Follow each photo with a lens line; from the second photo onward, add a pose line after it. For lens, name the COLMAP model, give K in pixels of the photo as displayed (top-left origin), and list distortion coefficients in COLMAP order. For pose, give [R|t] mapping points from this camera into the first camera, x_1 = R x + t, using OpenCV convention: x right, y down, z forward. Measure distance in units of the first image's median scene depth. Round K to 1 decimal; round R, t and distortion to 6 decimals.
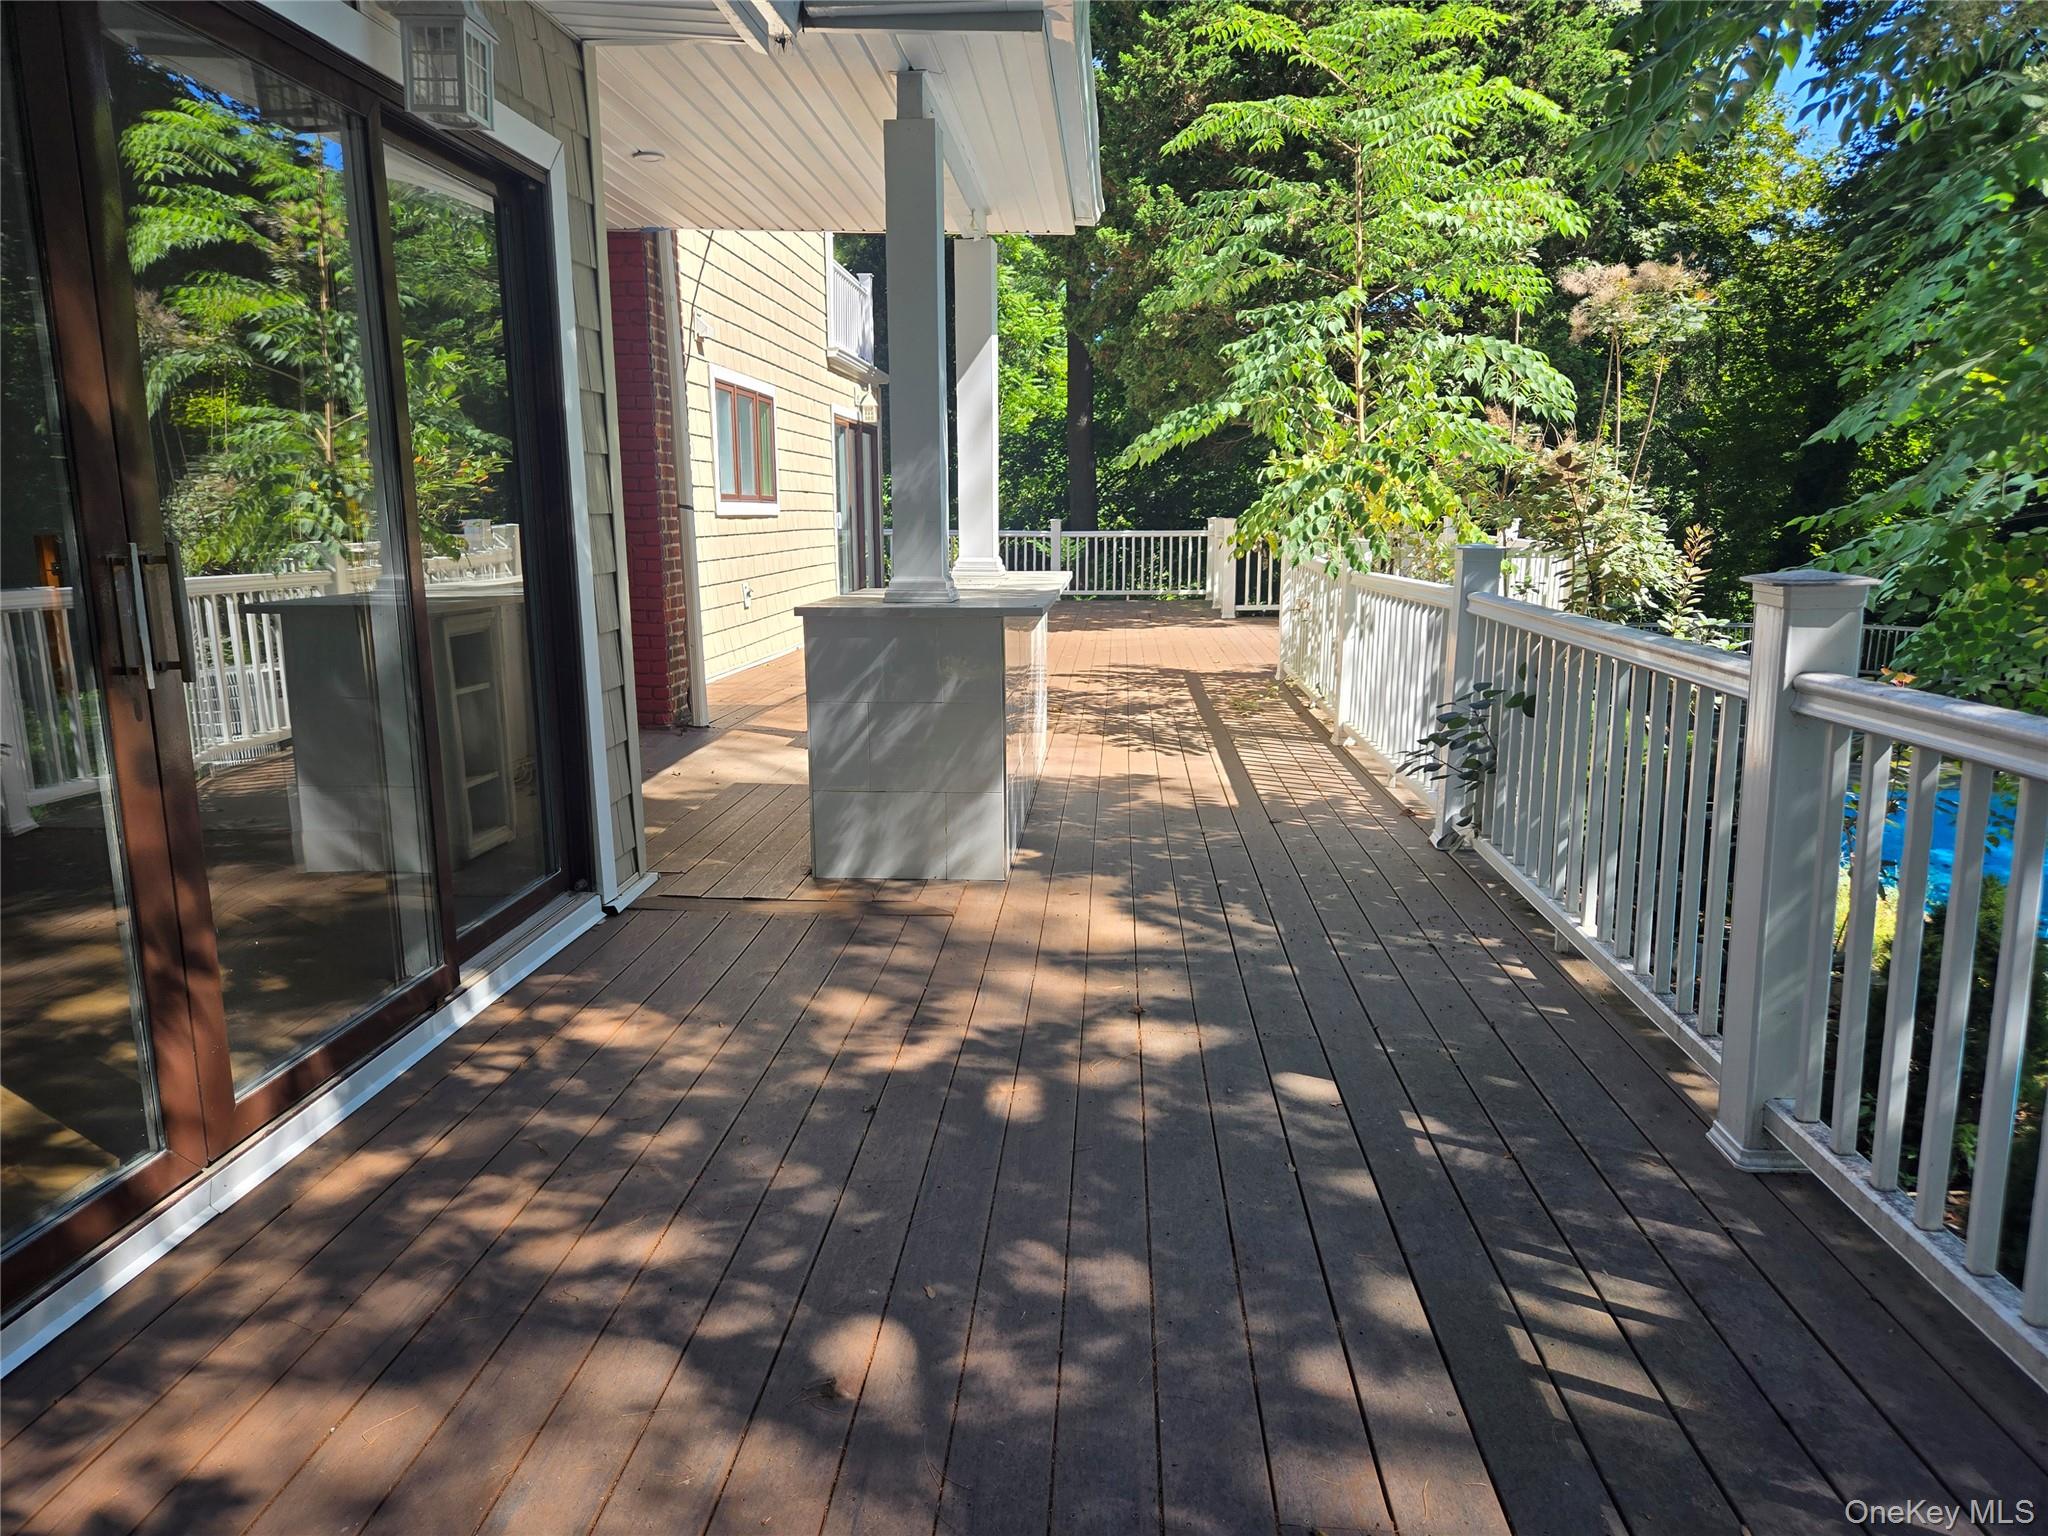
lens RADIAL K [[1372.5, 0, 1029.4], [0, 1372.5, 771.7], [0, 0, 1]] dist [0.077156, -0.001137]
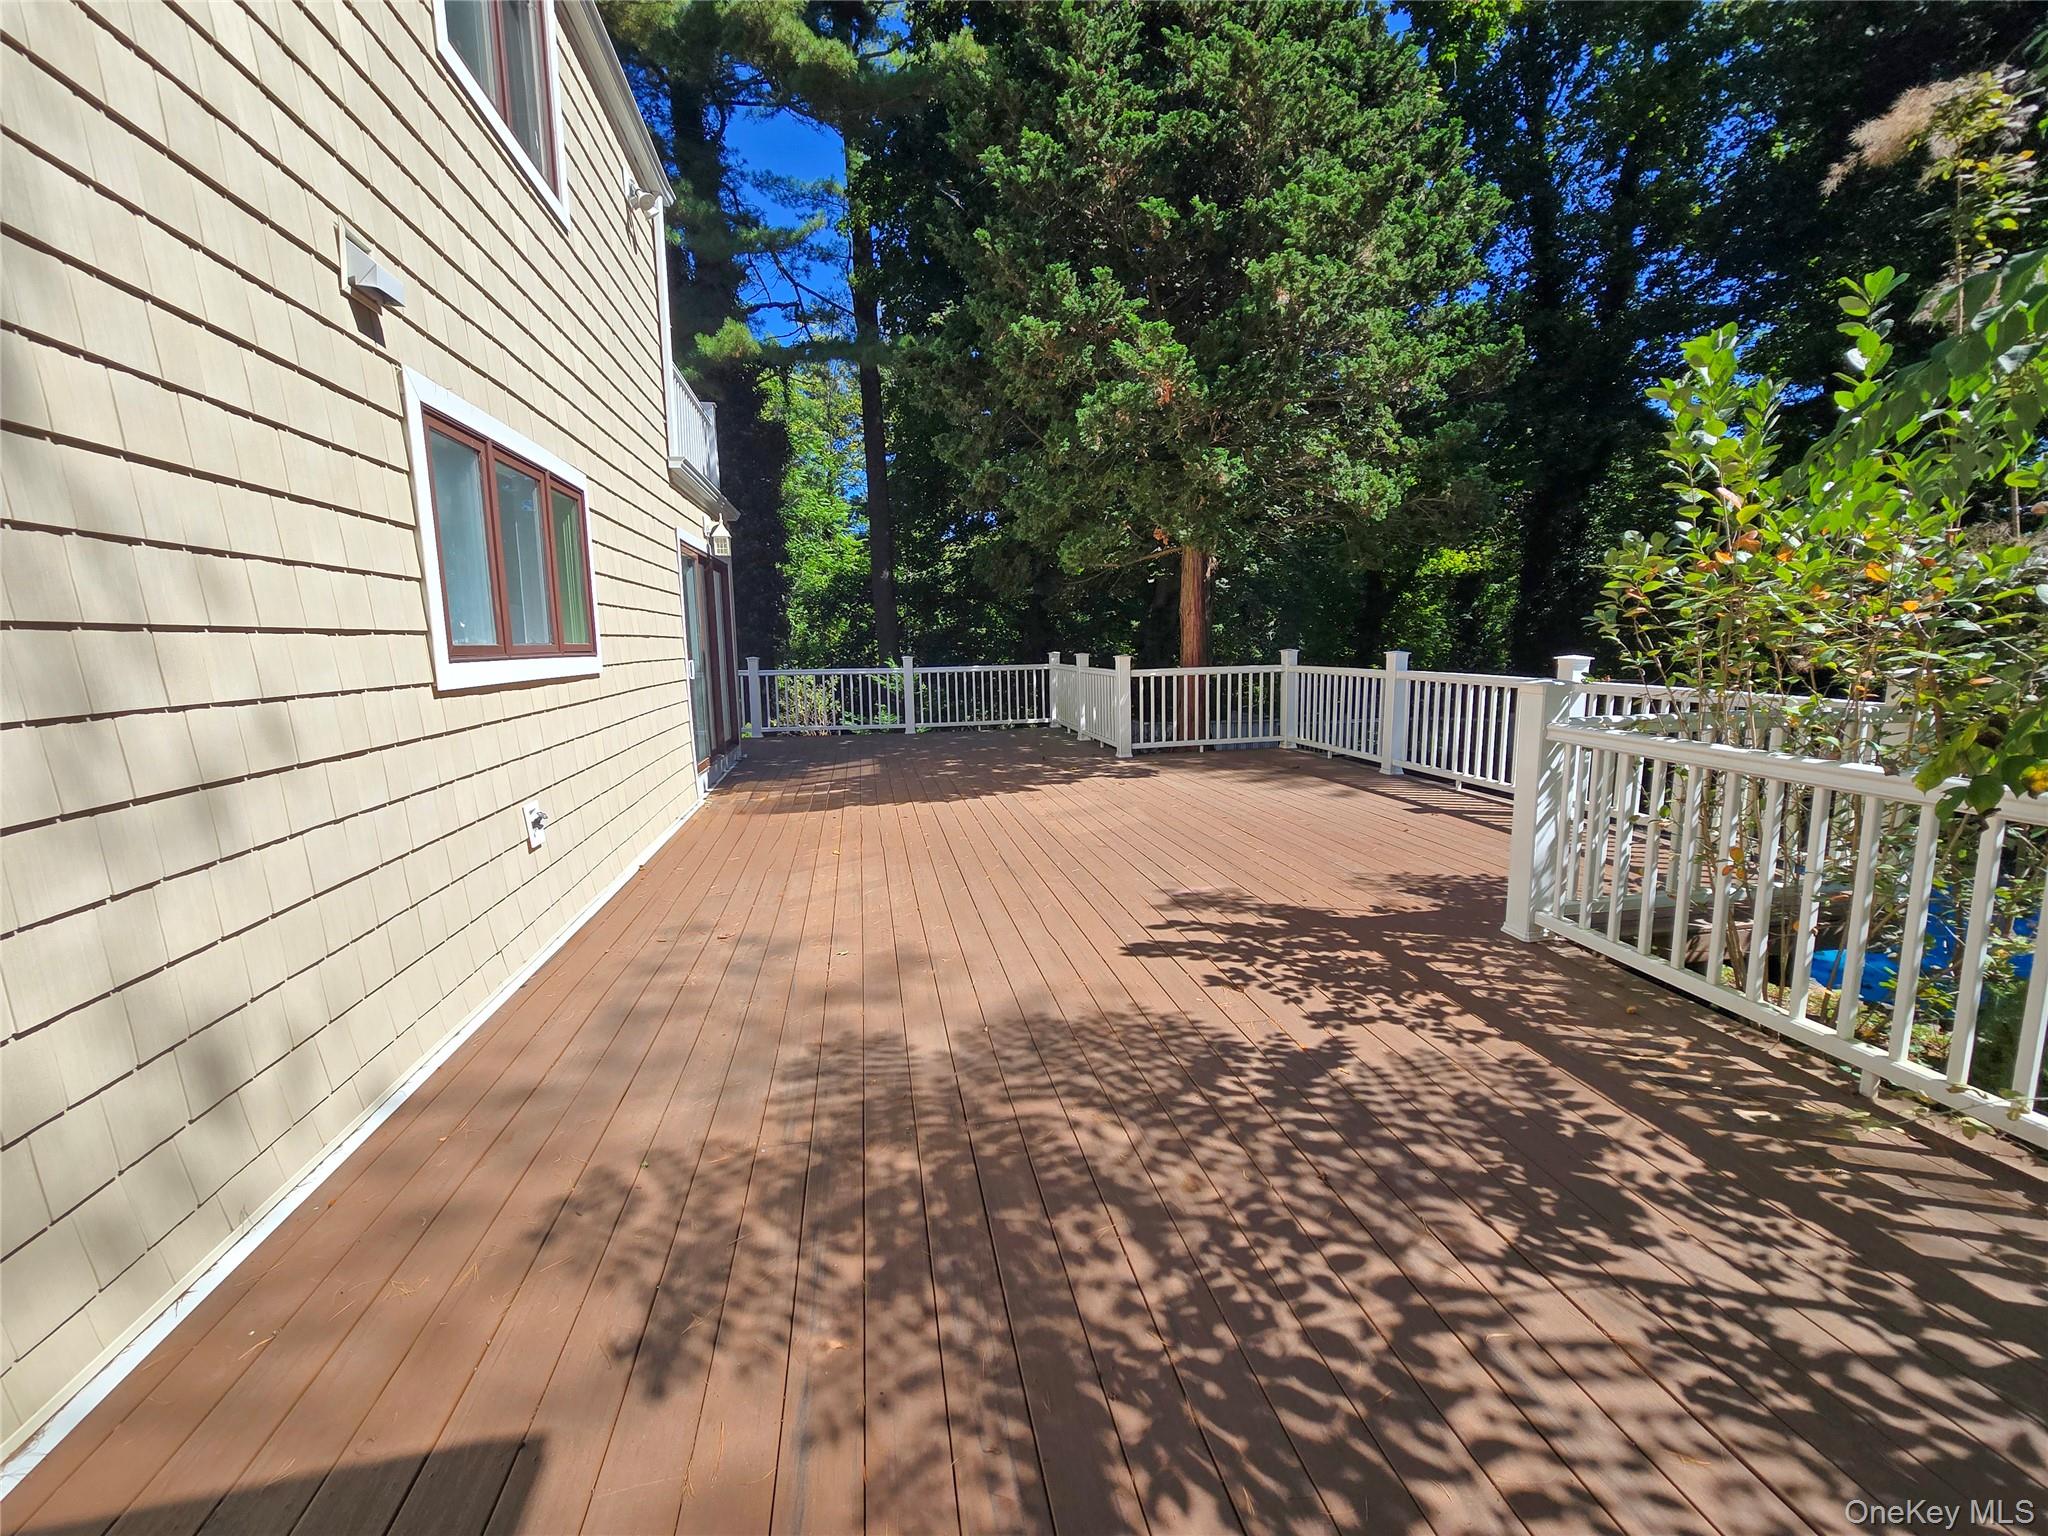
lens RADIAL K [[848.4, 0, 1031.4], [0, 848.4, 752.8], [0, 0, 1]] dist [0.001535, -0.000119]
pose [[0.966333, -0.049353, 0.252517, -0.074651], [0.063137, 0.996908, -0.046772, -0.098807], [-0.249428, 0.061140, 0.966461, 0.477875]]
